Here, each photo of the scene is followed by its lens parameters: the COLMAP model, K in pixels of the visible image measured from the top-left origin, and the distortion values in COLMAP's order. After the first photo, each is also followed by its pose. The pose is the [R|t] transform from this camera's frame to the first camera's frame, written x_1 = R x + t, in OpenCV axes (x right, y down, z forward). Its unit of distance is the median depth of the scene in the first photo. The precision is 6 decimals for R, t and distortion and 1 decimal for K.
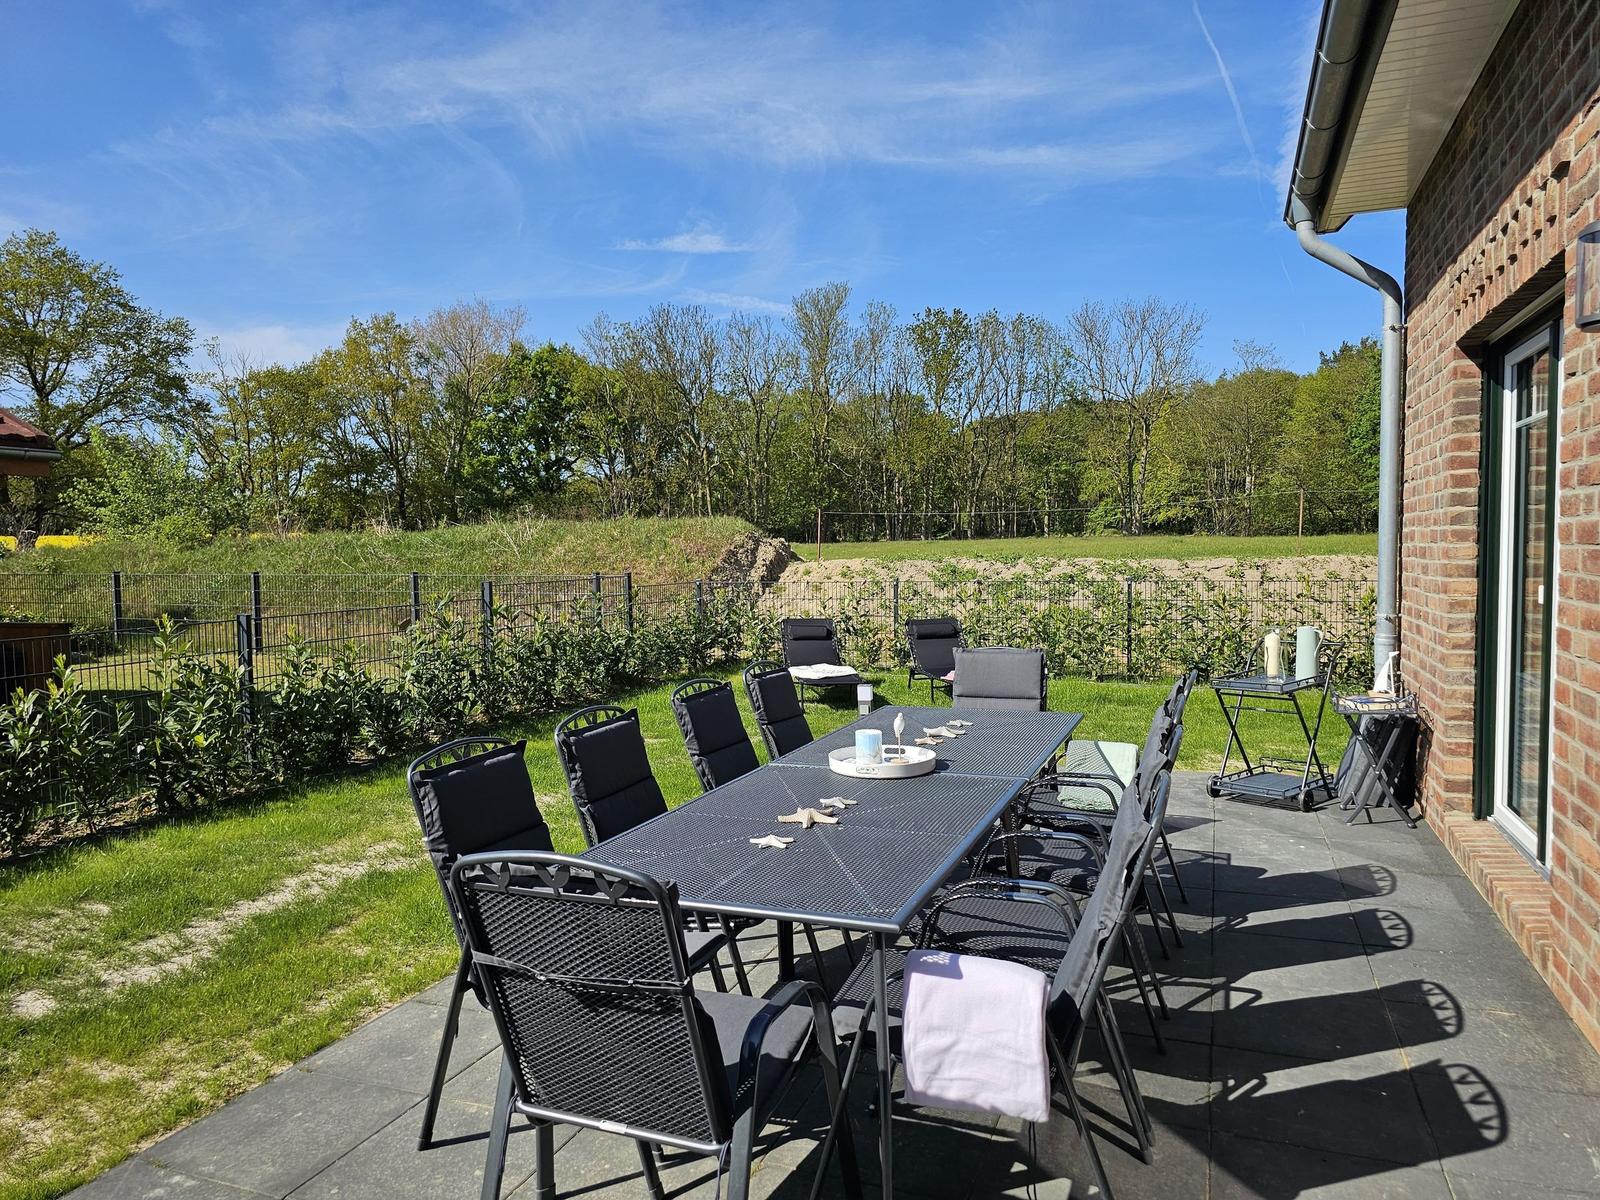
lens RADIAL K [[1075.4, 0, 778.2], [0, 1075.4, 596.0], [0, 0, 1]] dist [0.077323, -0.067148]
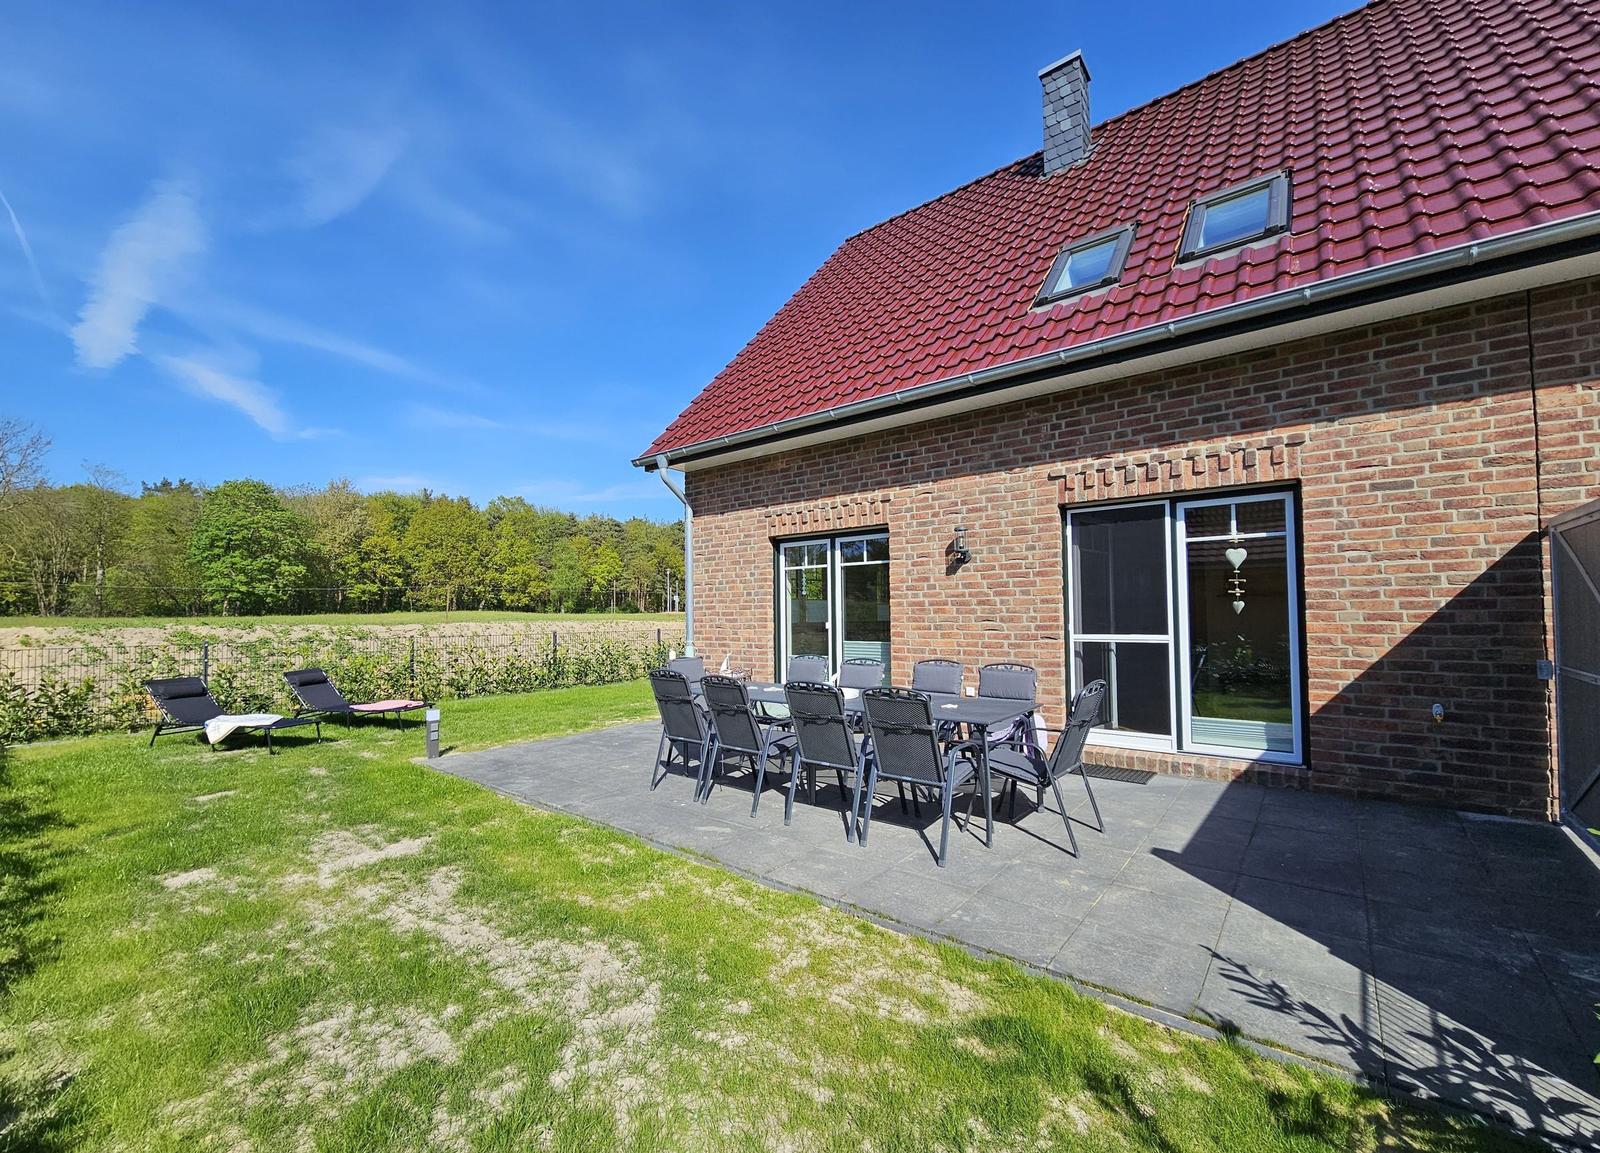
lens RADIAL K [[644.1, 0, 798.6], [0, 644.1, 608.0], [0, 0, 1]] dist [0.000156, -0.000011]
pose [[0.288785, 0.024236, 0.957087, -1.133495], [0.046830, 0.998125, -0.039405, 0.016014], [-0.956248, 0.056200, 0.287109, 0.597202]]
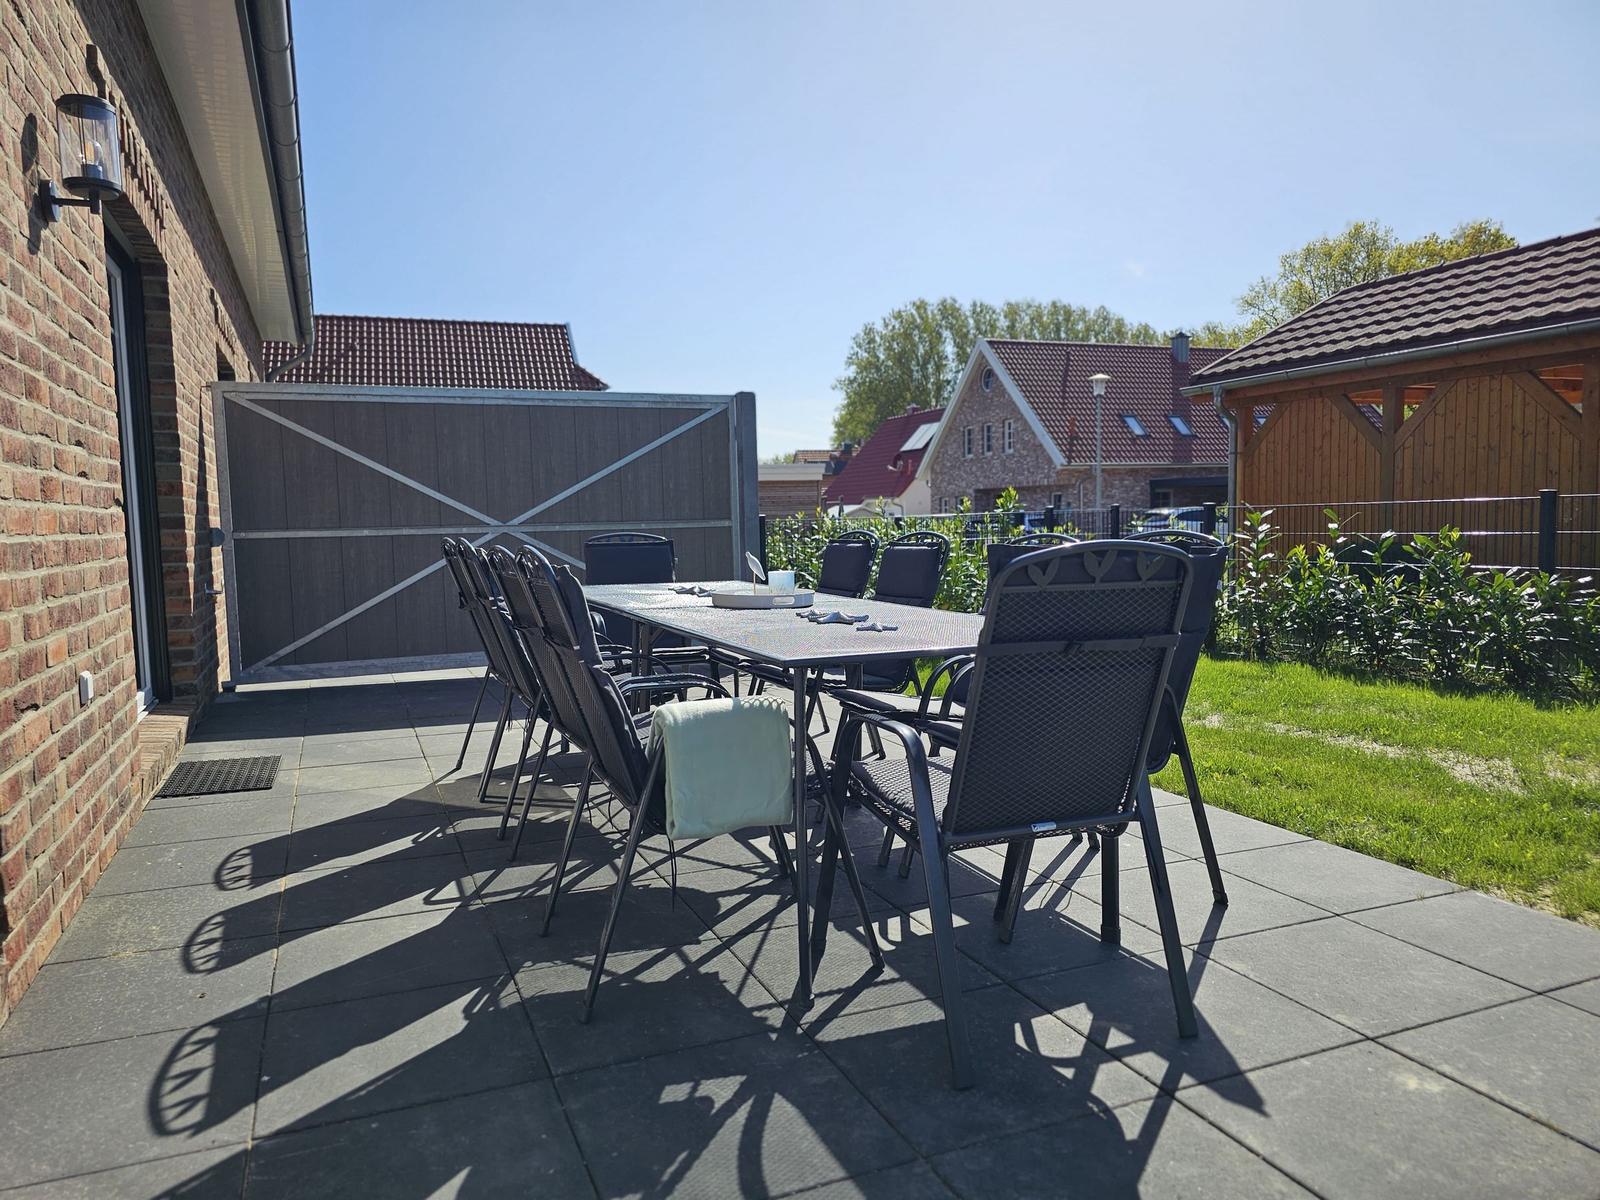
lens RADIAL K [[1090.1, 0, 781.7], [0, 1090.1, 596.5], [0, 0, 1]] dist [0.047717, -0.003033]
pose [[-0.713265, 0.083145, -0.695946, 0.714675], [0.002940, 0.993285, 0.115655, 0.027592], [0.700889, 0.080447, -0.708720, 1.556052]]
